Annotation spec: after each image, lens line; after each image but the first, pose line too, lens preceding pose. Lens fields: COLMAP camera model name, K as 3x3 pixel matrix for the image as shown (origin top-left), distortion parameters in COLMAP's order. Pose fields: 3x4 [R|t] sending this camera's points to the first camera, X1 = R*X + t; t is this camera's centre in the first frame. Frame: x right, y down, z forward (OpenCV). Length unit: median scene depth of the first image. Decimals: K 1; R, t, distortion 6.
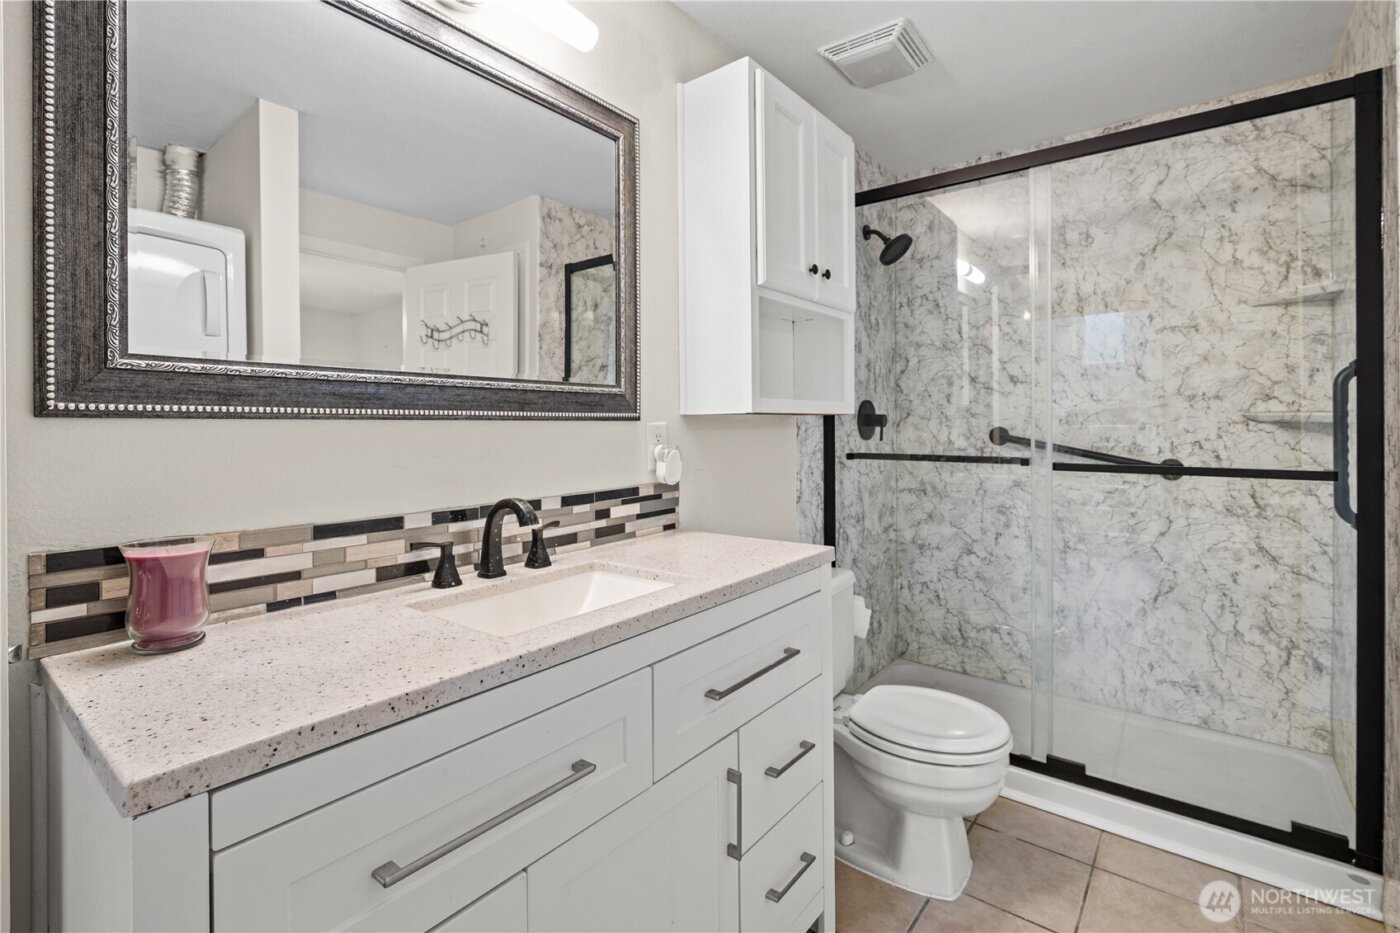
lens RADIAL K [[645.6, 0, 699.2], [0, 645.6, 427.7], [0, 0, 1]] dist [-0.004490, 0.000898]
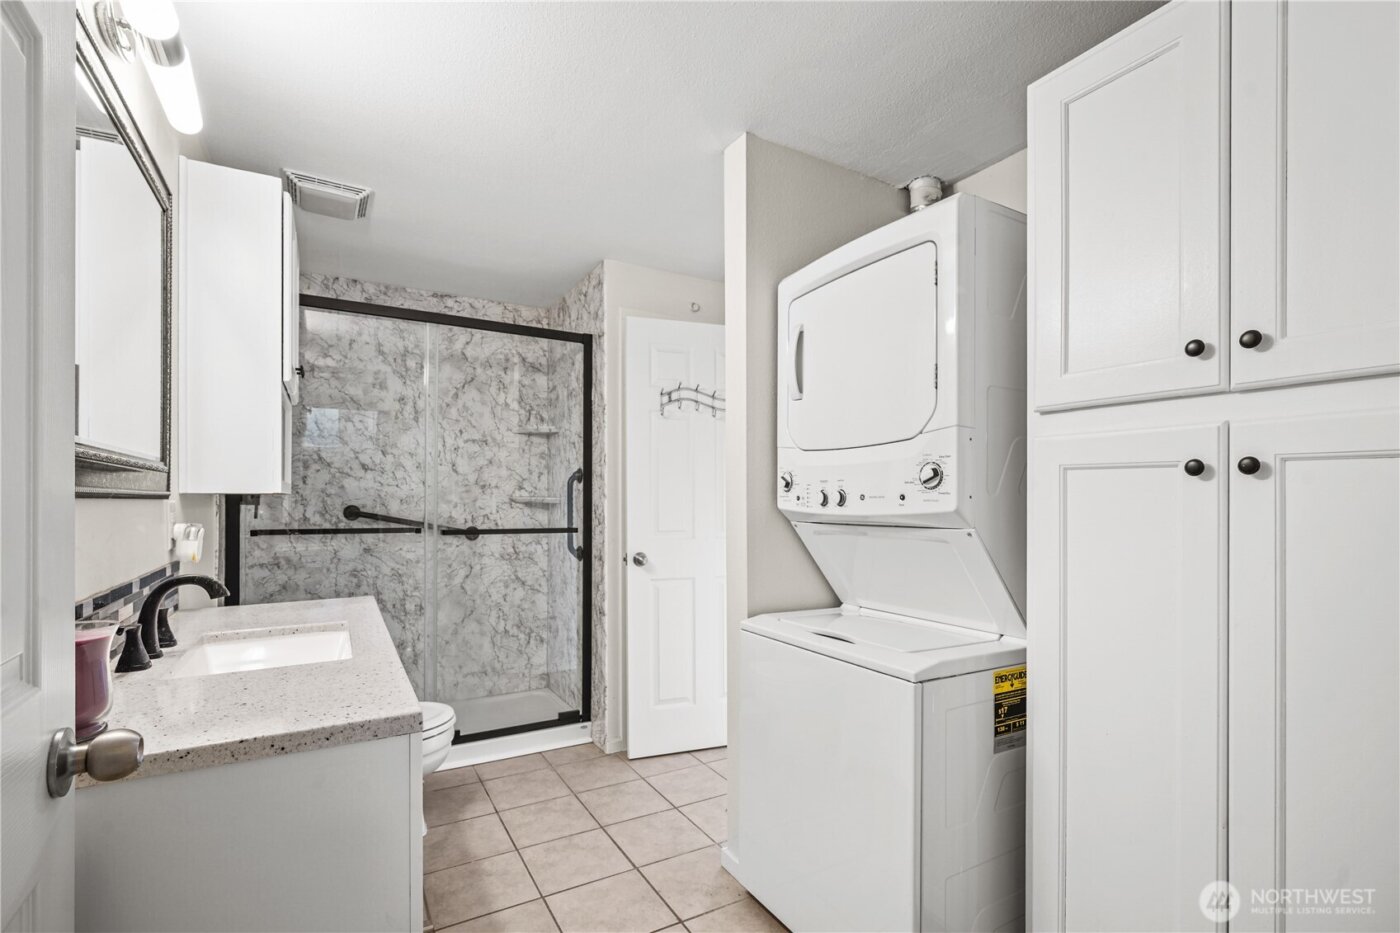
lens RADIAL K [[645.6, 0, 708.5], [0, 645.6, 502.9], [0, 0, 1]] dist [-0.004490, 0.000898]
pose [[0.368532, 0.003864, 0.929607, -0.482207], [-0.000533, 0.999992, -0.003945, -0.001273], [-0.929615, 0.000958, 0.368531, -0.080863]]
